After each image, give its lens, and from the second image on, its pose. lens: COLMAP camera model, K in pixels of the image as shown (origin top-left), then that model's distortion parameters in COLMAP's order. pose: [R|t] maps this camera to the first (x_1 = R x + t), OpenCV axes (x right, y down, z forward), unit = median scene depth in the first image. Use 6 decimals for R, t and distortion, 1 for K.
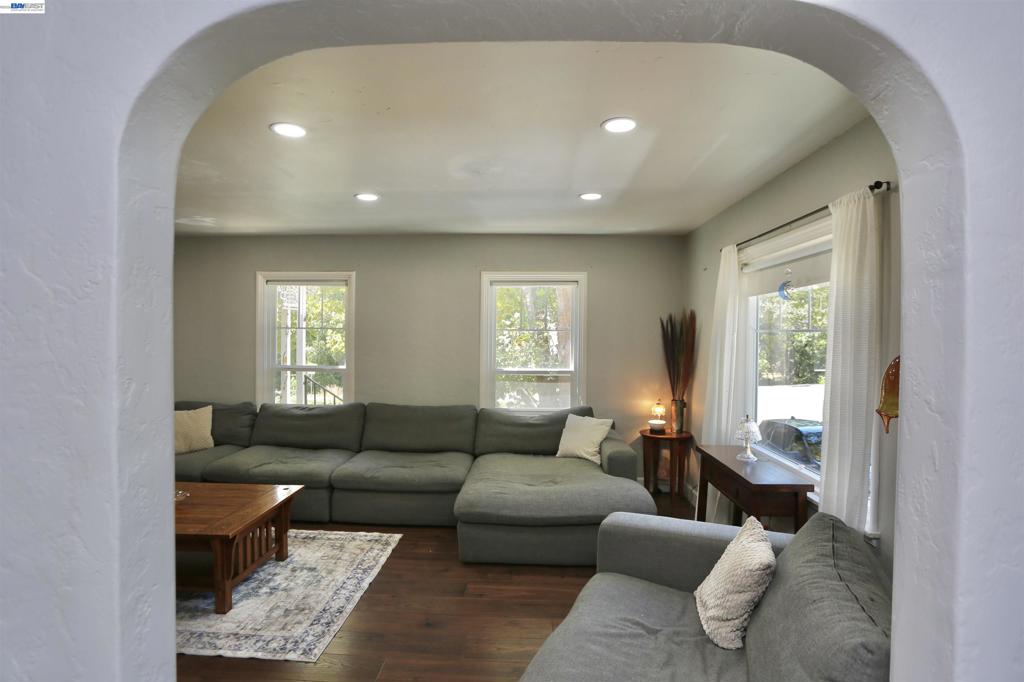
lens RADIAL K [[501.6, 0, 512.0], [0, 501.6, 341.0], [0, 0, 1]] dist [-0.033475, 0.000909]
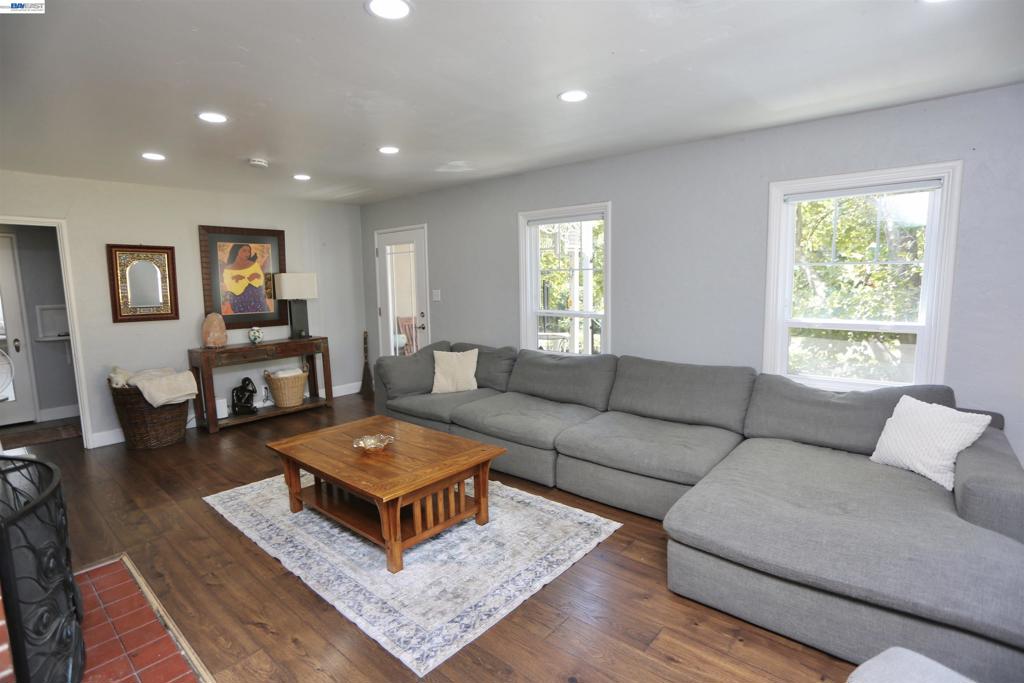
lens RADIAL K [[493.5, 0, 526.8], [0, 493.5, 344.7], [0, 0, 1]] dist [-0.065626, 0.023153]
pose [[0.797455, 0.056279, -0.600748, 0.104862], [0.019525, 0.992712, 0.118917, 0.001941], [0.603062, -0.106561, 0.790545, 0.283163]]
